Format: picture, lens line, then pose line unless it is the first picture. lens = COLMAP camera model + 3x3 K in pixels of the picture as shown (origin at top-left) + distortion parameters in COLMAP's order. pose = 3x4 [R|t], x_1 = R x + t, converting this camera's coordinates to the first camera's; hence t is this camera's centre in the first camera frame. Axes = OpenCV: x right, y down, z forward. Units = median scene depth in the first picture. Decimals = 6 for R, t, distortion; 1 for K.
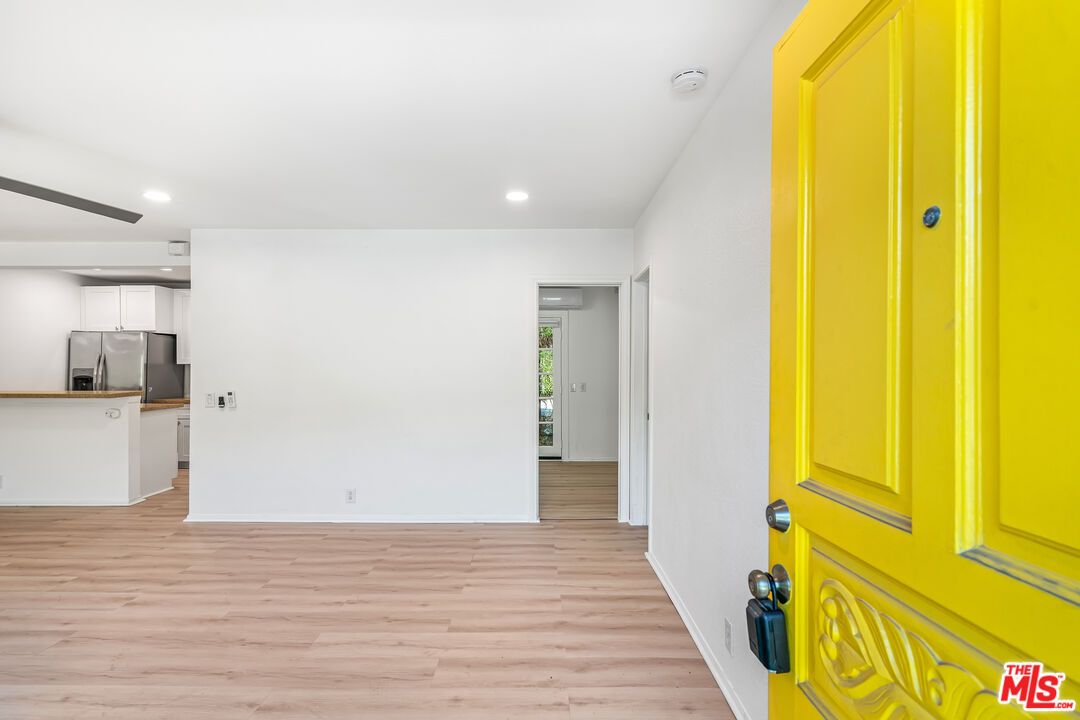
lens RADIAL K [[522.9, 0, 546.7], [0, 522.9, 367.2], [0, 0, 1]] dist [0.004230, -0.003528]
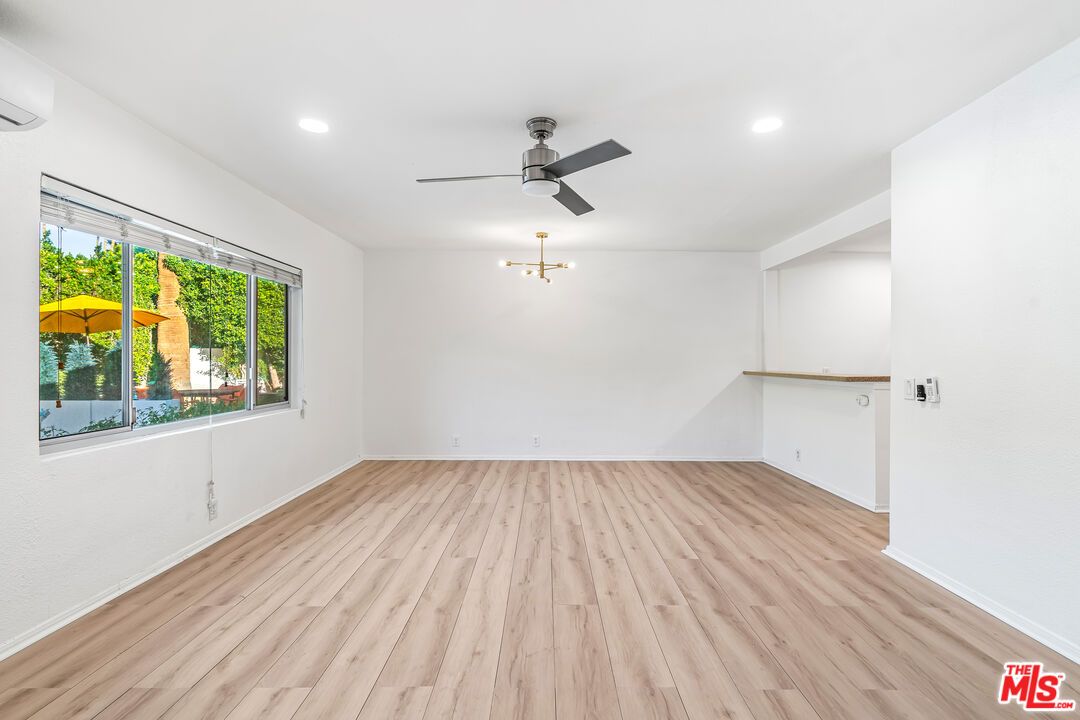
lens RADIAL K [[522.9, 0, 544.0], [0, 522.9, 361.4], [0, 0, 1]] dist [0.004230, -0.003528]
pose [[-0.008296, -0.002059, -0.999963, 0.047560], [-0.006953, 0.999974, -0.002002, 0.035060], [0.999941, 0.006936, -0.008310, 0.575741]]
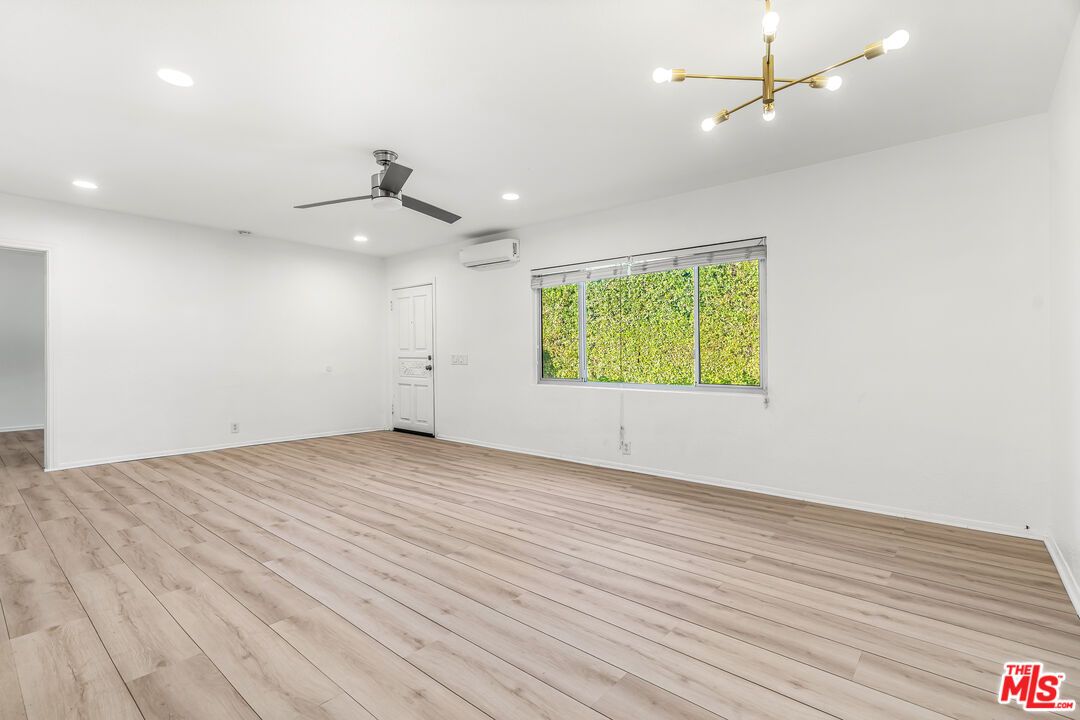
lens RADIAL K [[495.5, 0, 529.1], [0, 495.5, 355.3], [0, 0, 1]] dist [-0.002039, -0.000495]
pose [[-0.755700, -0.002009, 0.654915, -1.360429], [-0.000707, 0.999997, 0.002252, 0.060485], [-0.654918, 0.001239, -0.755699, 1.041032]]
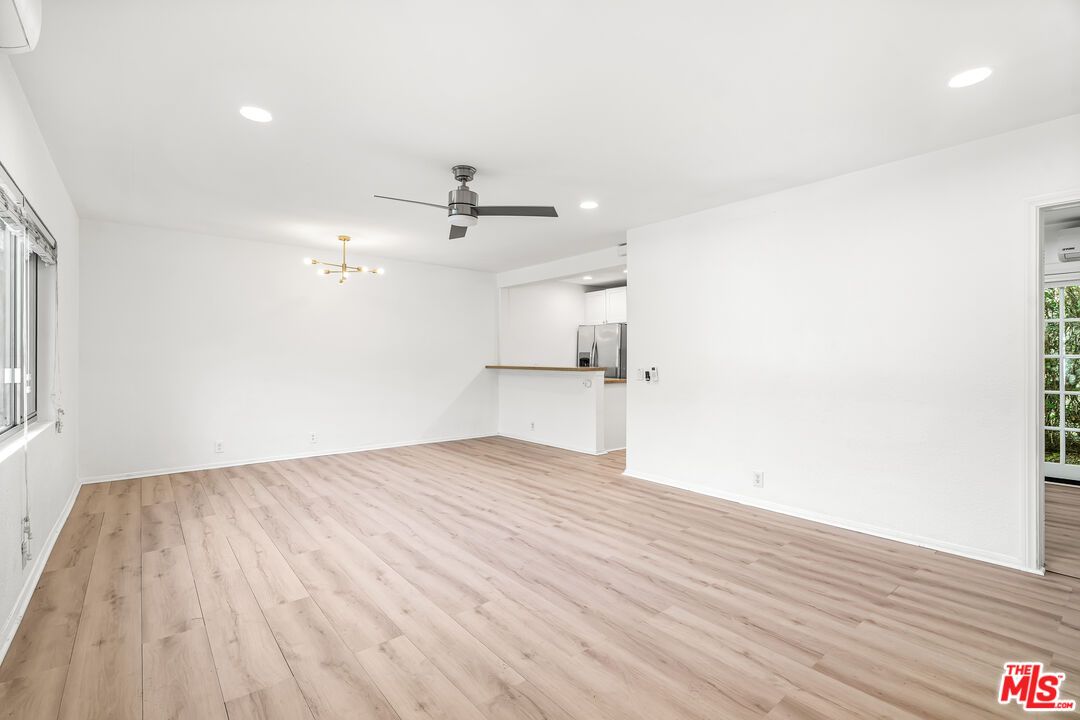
lens RADIAL K [[495.5, 0, 540.8], [0, 495.5, 363.1], [0, 0, 1]] dist [-0.002039, -0.000495]
pose [[0.628789, 0.005194, -0.777558, 0.078834], [-0.000957, 0.999982, 0.005906, 0.035503], [0.777575, -0.002970, 0.628783, 0.152108]]
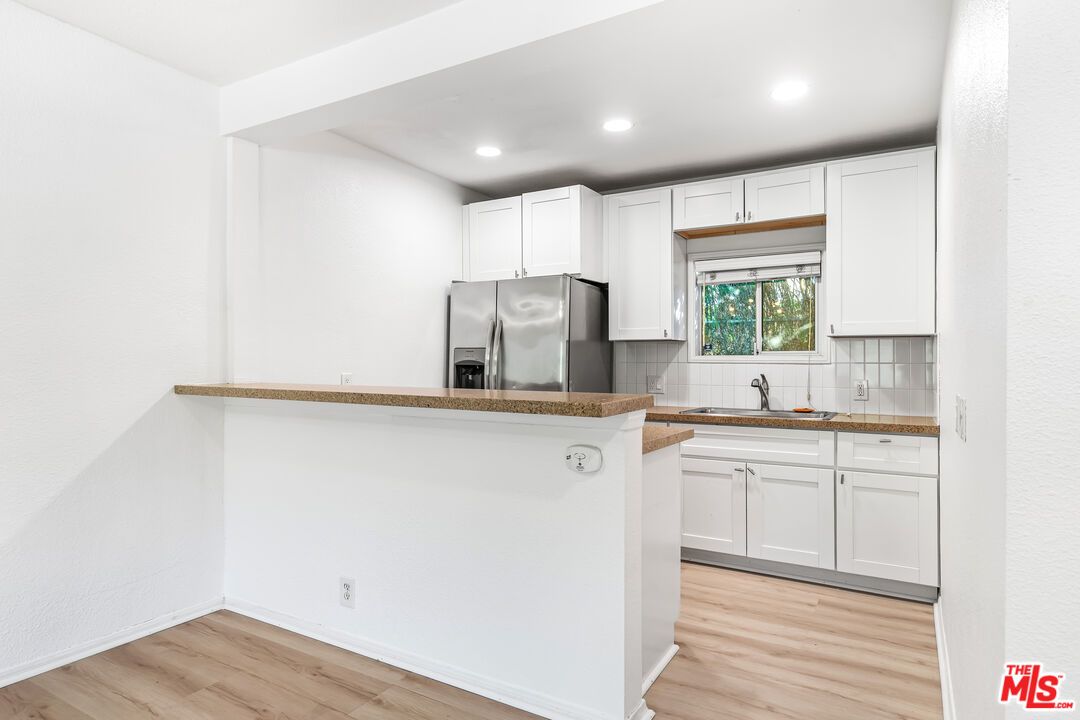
lens RADIAL K [[626.6, 0, 539.2], [0, 626.6, 362.9], [0, 0, 1]] dist [0.026201, 0.000299]
pose [[0.858124, 0.004277, -0.513425, -0.767735], [-0.007081, 0.999969, -0.003504, 0.031065], [0.513394, 0.006643, 0.858127, 0.750746]]
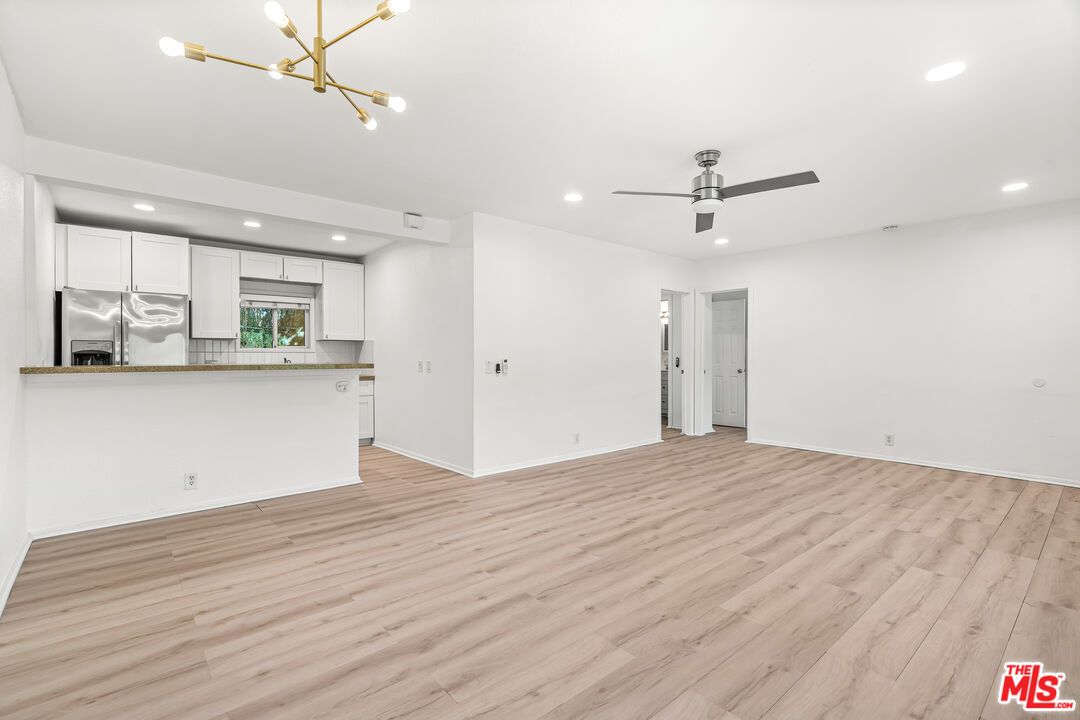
lens RADIAL K [[495.5, 0, 539.5], [0, 495.5, 350.8], [0, 0, 1]] dist [-0.002039, -0.000495]
pose [[0.758057, 0.005301, 0.652167, -1.364194], [0.006747, 0.999850, -0.015969, 0.050486], [-0.652154, 0.016506, 0.757907, 0.135343]]
